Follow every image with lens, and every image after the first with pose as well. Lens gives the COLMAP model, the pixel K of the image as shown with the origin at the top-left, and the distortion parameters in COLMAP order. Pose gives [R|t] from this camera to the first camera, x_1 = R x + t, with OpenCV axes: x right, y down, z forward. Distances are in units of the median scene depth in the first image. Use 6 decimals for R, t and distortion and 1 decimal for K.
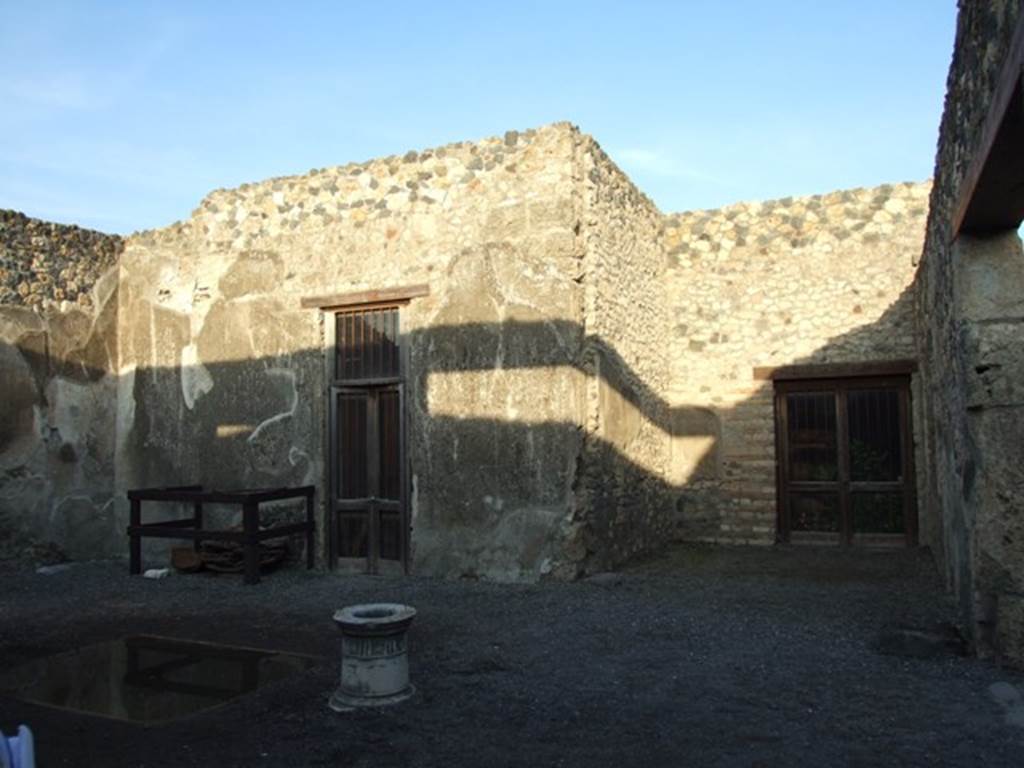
lens RADIAL K [[798.3, 0, 553.0], [0, 798.3, 371.9], [0, 0, 1]] dist [-0.059914, 0.009269]
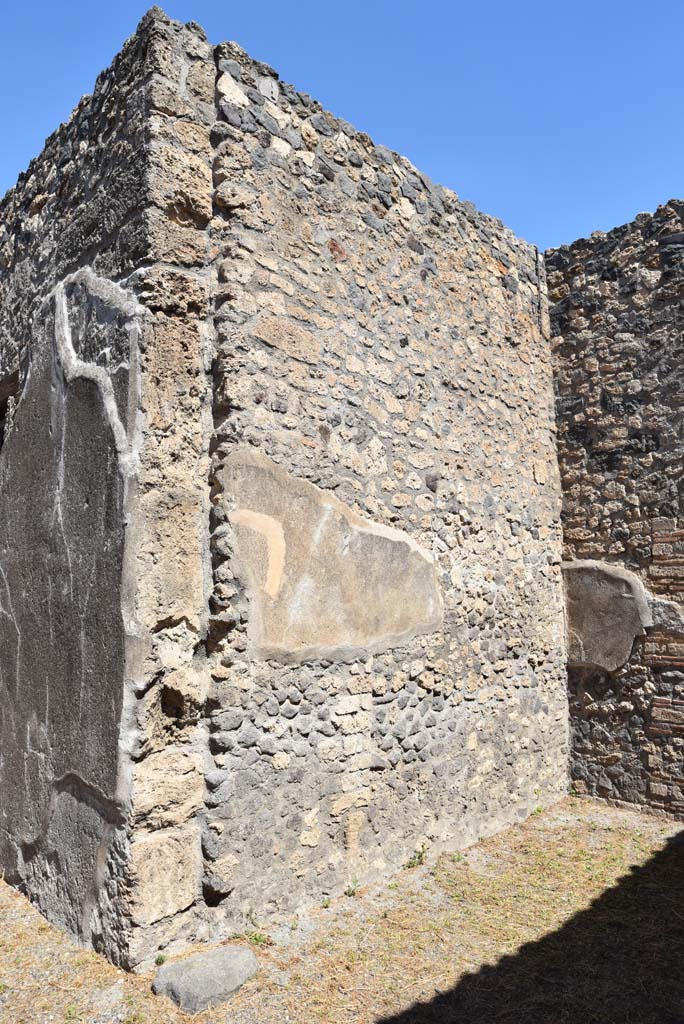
lens RADIAL K [[699.7, 0, 325.7], [0, 699.7, 511.2], [0, 0, 1]] dist [-0.124280, 0.083915]
pose [[0.916014, -0.041519, -0.398992, 0.202798], [0.030986, 0.998981, -0.032815, 0.015042], [0.399948, 0.017695, 0.916367, 0.492537]]
